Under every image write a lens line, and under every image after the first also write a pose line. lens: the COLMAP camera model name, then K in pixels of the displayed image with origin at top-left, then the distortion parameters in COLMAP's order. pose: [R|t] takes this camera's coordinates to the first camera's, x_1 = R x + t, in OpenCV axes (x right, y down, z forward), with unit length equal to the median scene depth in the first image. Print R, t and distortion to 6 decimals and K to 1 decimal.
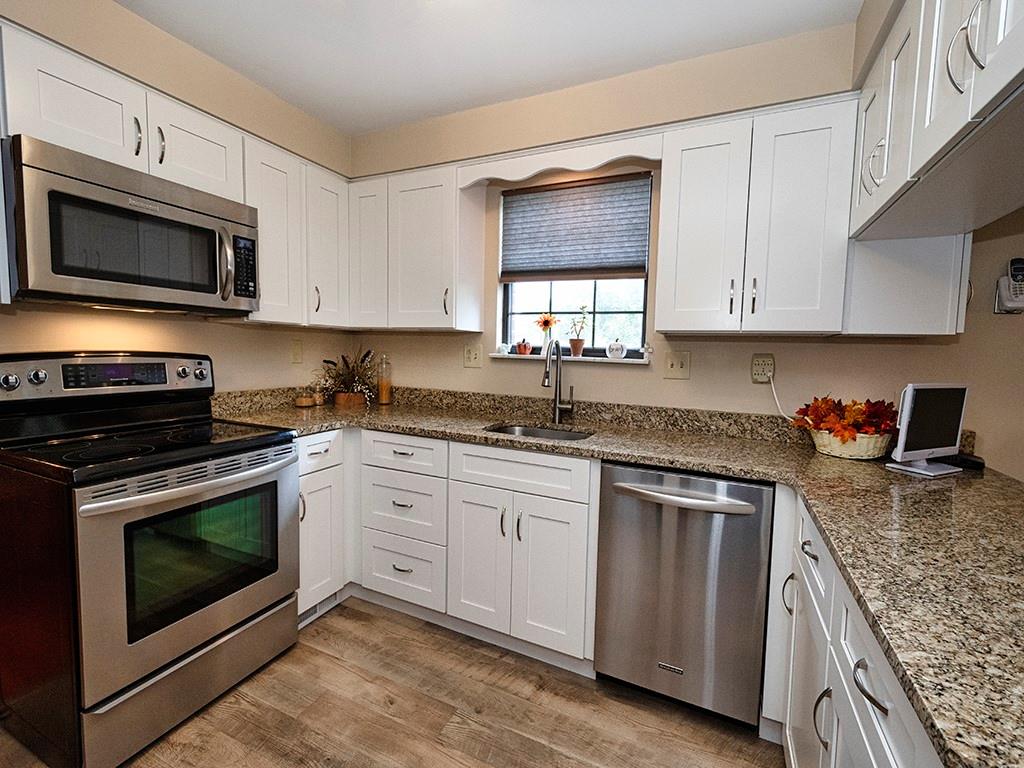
lens RADIAL K [[445.3, 0, 514.2], [0, 445.3, 381.9], [0, 0, 1]] dist [-0.000897, -0.000316]
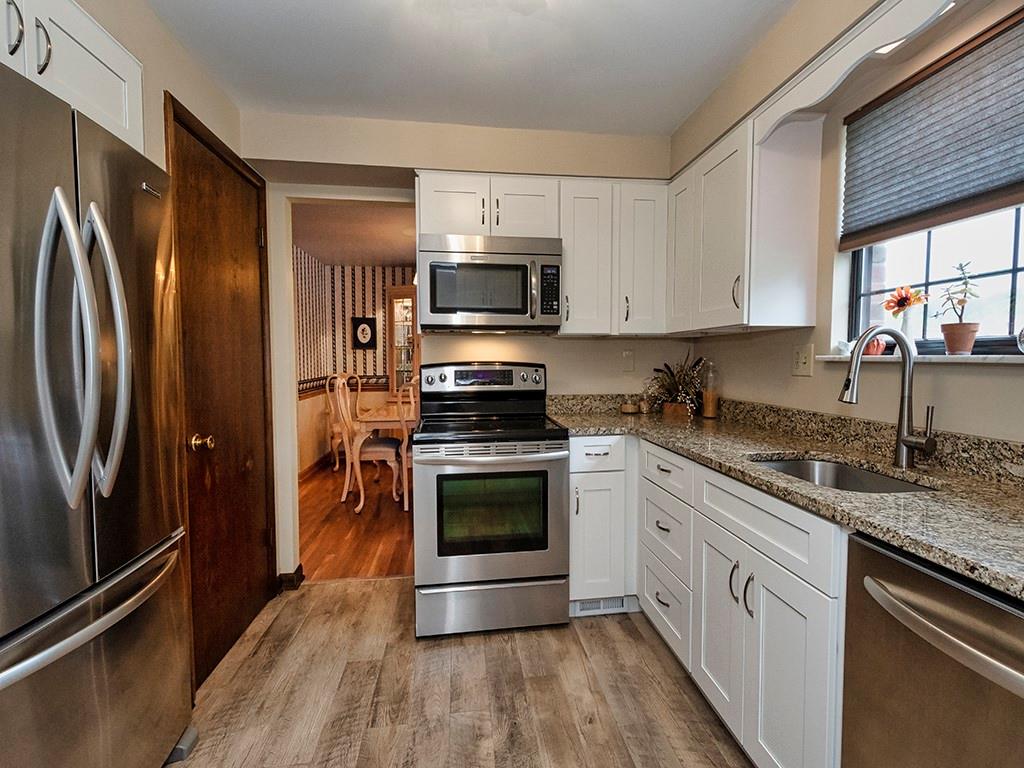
lens RADIAL K [[466.0, 0, 512.0], [0, 466.0, 384.0], [0, 0, 1]] dist [0.003854, -0.000735]
pose [[0.527502, 0.017174, -0.849380, 0.377525], [-0.043933, 0.999009, -0.007085, 0.009059], [0.848417, 0.041053, 0.527734, 0.236771]]
